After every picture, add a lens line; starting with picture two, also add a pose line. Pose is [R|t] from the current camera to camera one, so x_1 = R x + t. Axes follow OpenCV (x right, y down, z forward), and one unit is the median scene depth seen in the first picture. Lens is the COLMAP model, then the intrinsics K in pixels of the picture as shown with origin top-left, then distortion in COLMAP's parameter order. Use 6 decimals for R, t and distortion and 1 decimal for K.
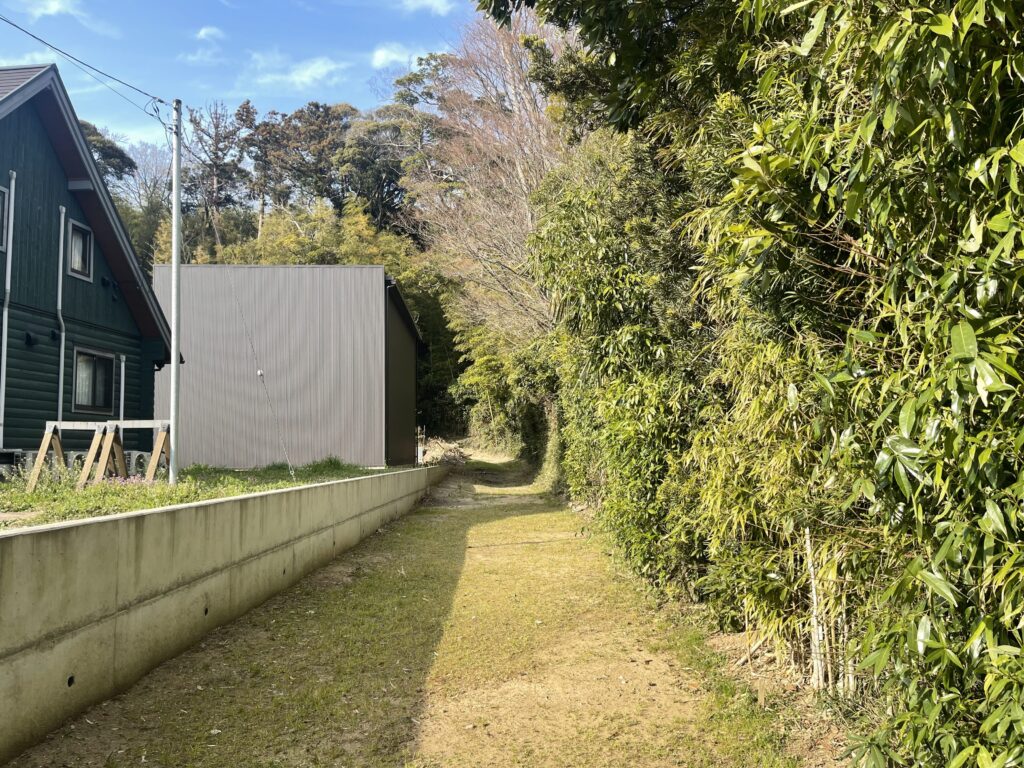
lens RADIAL K [[748.4, 0, 512.4], [0, 748.4, 383.4], [0, 0, 1]] dist [0.008114, 0.001397]
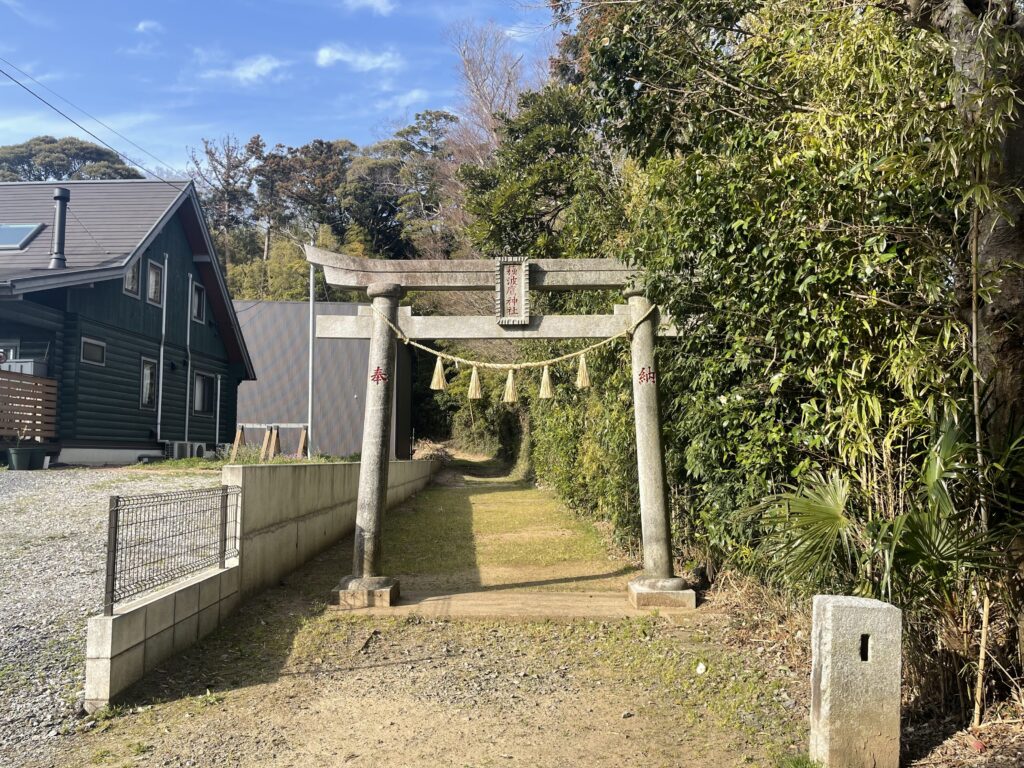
lens RADIAL K [[748.4, 0, 511.4], [0, 748.4, 382.4], [0, 0, 1]] dist [0.008114, 0.001397]
pose [[0.999264, 0.017712, 0.034040, -0.008103], [-0.017478, 0.999822, -0.007175, -0.008388], [-0.034161, 0.006575, 0.999395, -0.150147]]
